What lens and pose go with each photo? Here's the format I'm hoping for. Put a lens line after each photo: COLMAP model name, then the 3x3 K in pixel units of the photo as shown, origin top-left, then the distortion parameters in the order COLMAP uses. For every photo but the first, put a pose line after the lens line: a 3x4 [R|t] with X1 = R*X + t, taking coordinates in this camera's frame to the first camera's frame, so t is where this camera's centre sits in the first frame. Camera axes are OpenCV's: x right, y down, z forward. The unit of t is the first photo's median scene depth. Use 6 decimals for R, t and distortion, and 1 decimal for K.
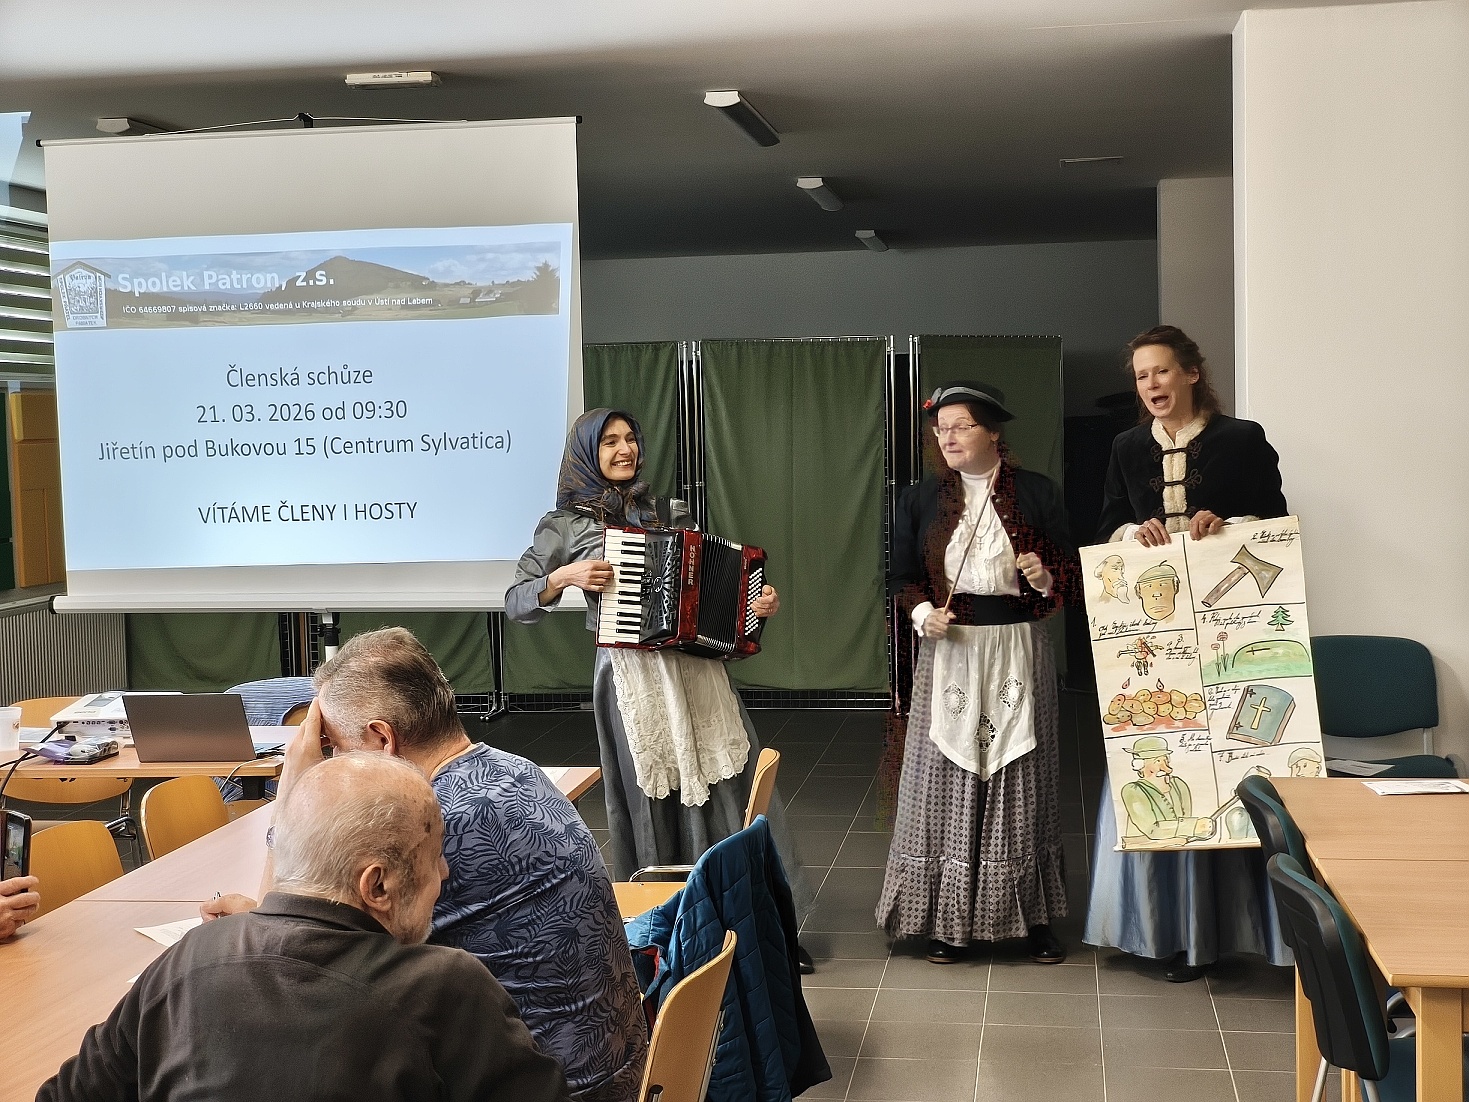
lens RADIAL K [[2036.3, 0, 736.6], [0, 2036.3, 552.6], [0, 0, 1]] dist [0.006486, 0.000000]
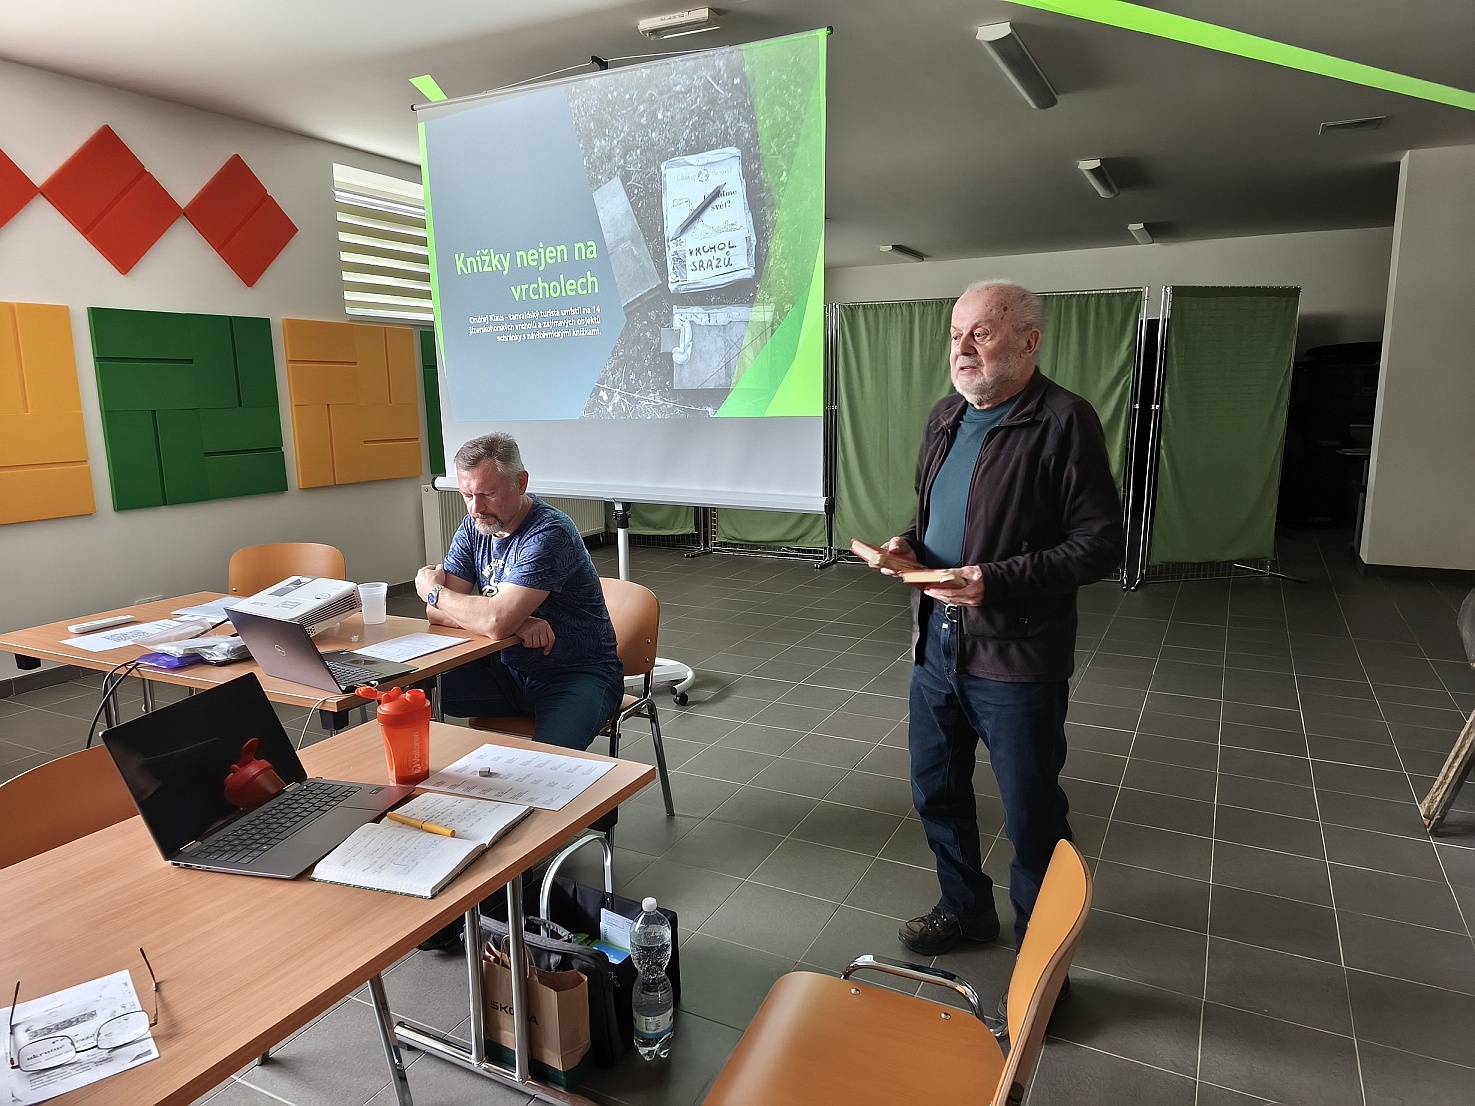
lens RADIAL K [[979.9, 0, 720.5], [0, 979.9, 573.9], [0, 0, 1]] dist [0.028759, -0.005648]
pose [[0.947259, 0.077709, -0.310904, 0.044700], [-0.035663, 0.989690, 0.138712, -0.011767], [0.318478, -0.120308, 0.940265, 0.488892]]
